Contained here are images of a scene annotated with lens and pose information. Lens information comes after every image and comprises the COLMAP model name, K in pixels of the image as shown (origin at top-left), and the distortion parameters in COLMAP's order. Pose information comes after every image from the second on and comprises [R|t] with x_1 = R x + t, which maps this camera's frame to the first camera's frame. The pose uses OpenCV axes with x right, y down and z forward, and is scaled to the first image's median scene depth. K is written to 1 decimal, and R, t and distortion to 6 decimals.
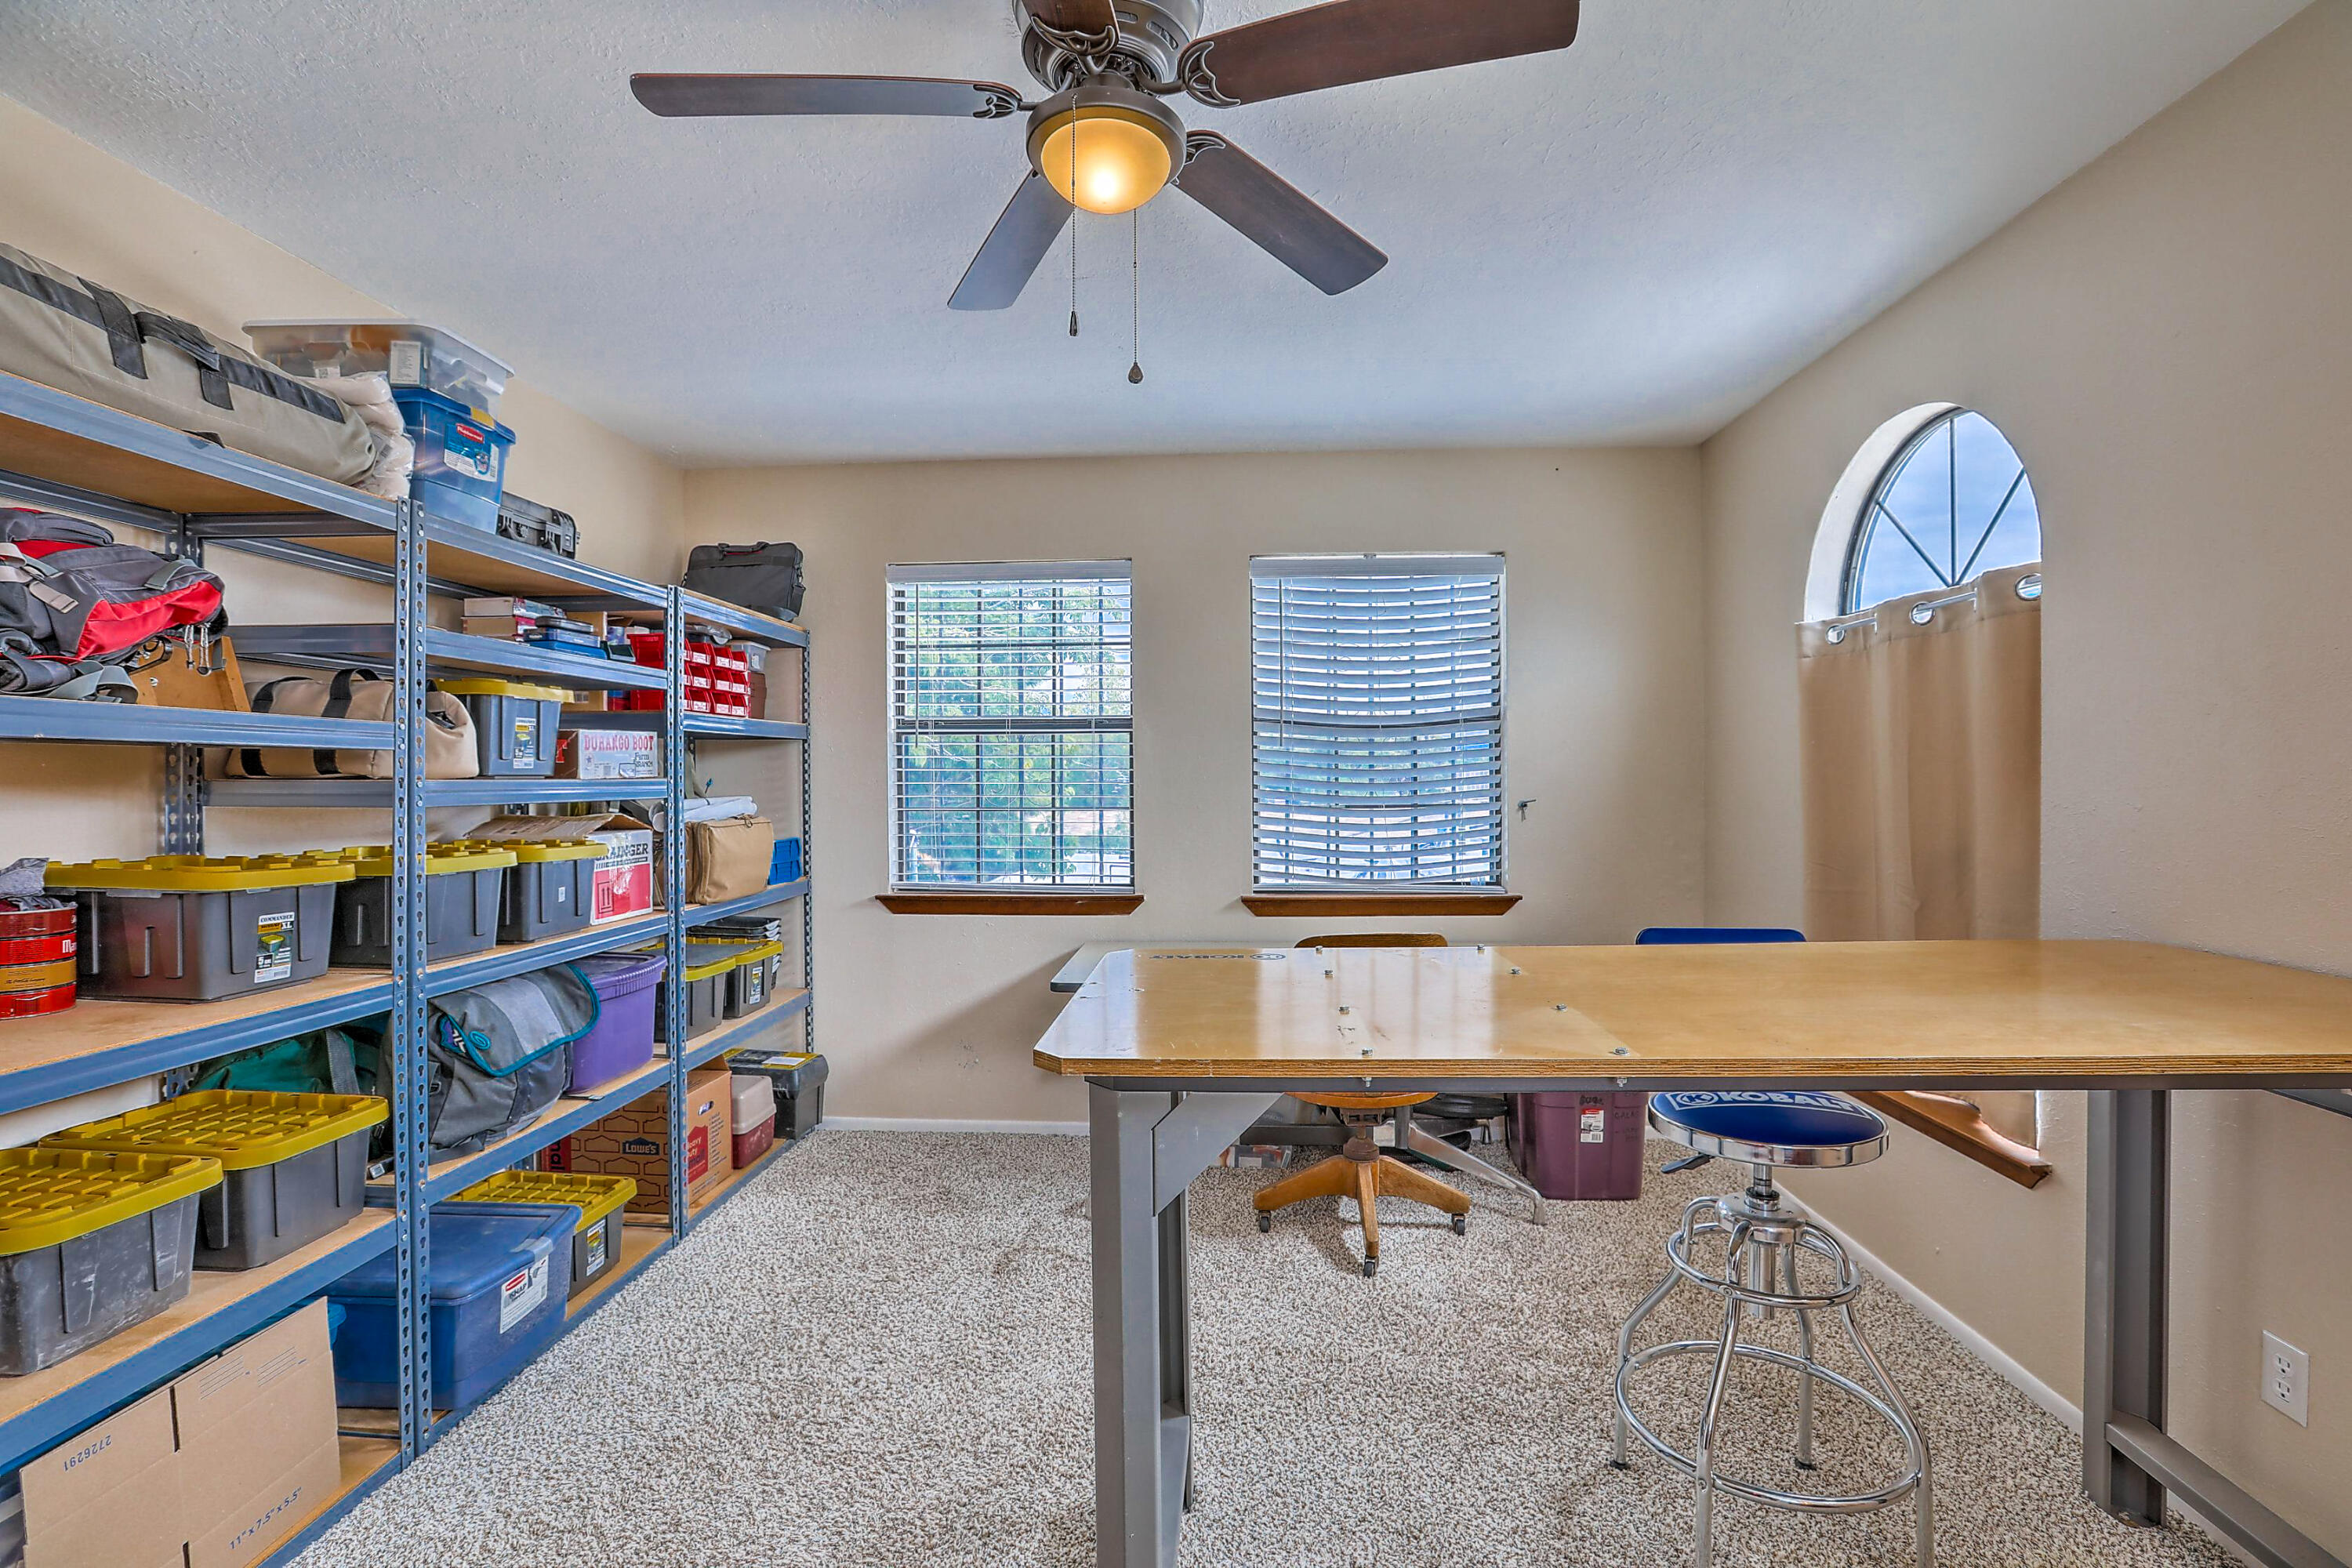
lens RADIAL K [[1066.3, 0, 1178.8], [0, 1066.3, 783.3], [0, 0, 1]] dist [-0.043712, 0.012349]
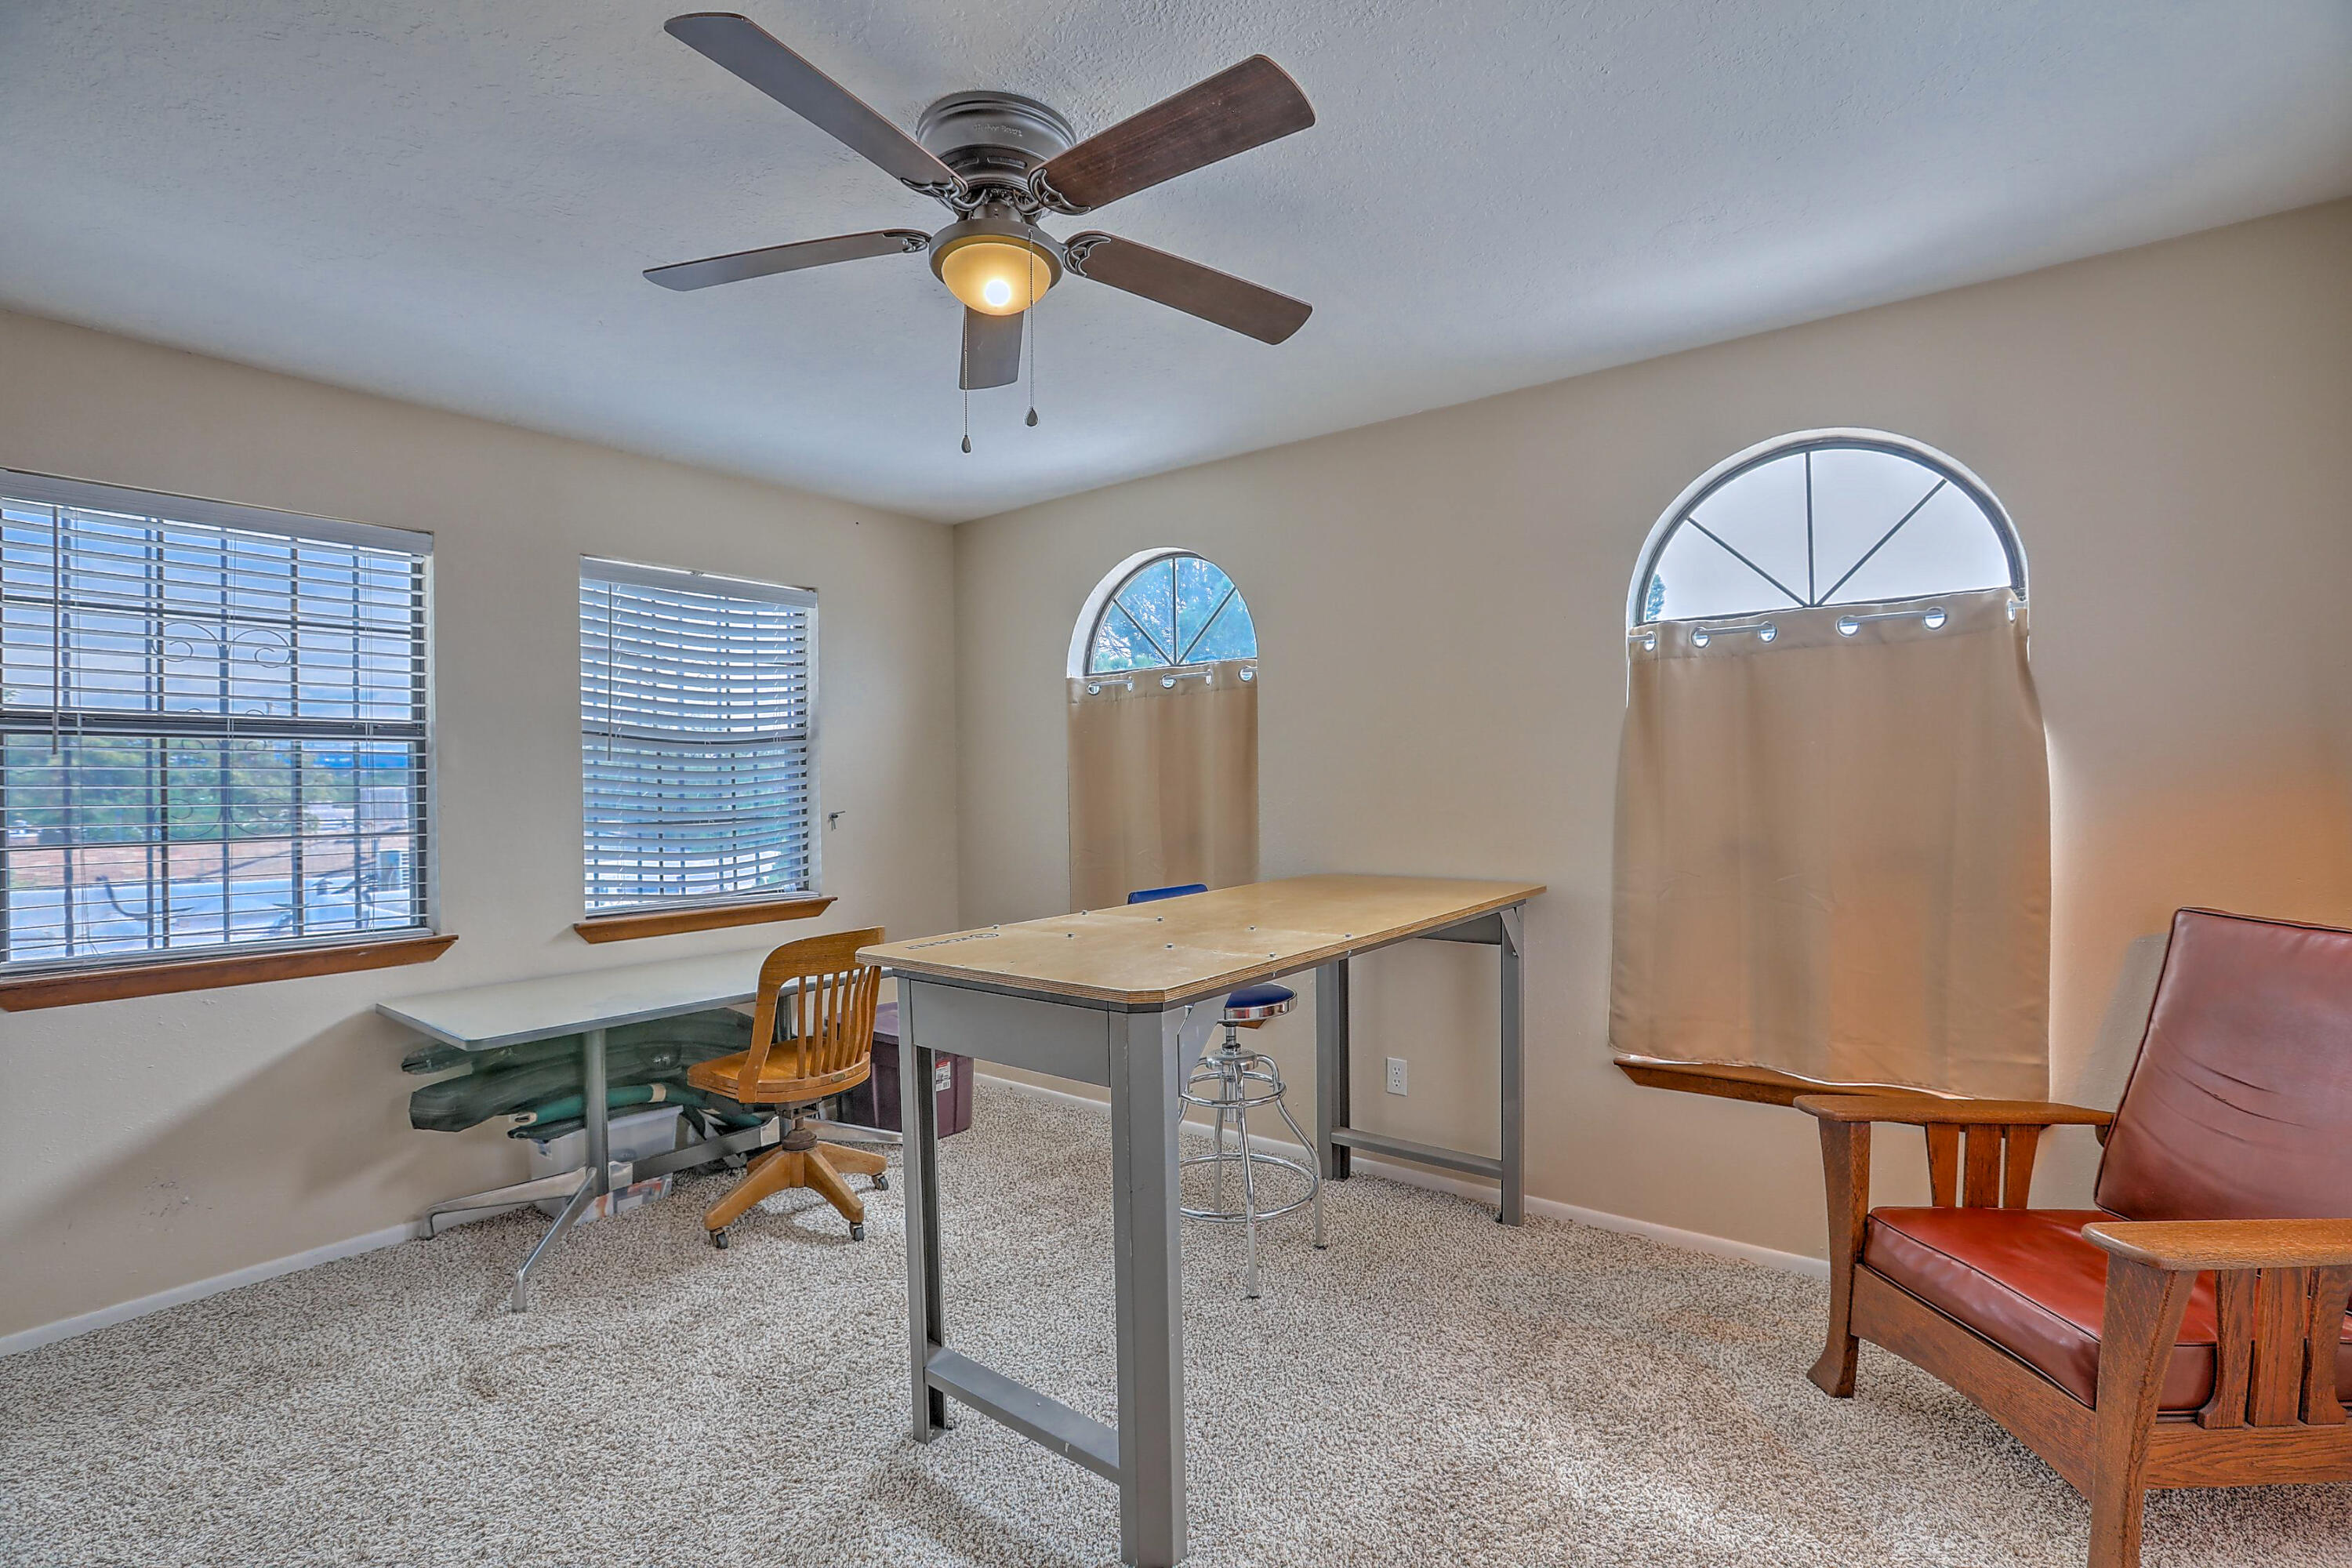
lens RADIAL K [[1066.3, 0, 1195.9], [0, 1066.3, 776.6], [0, 0, 1]] dist [-0.043712, 0.012349]
pose [[0.564158, 0.001661, 0.825665, -0.382296], [0.015415, 0.999802, -0.012544, -0.000847], [-0.825523, 0.019804, 0.564021, 0.052349]]
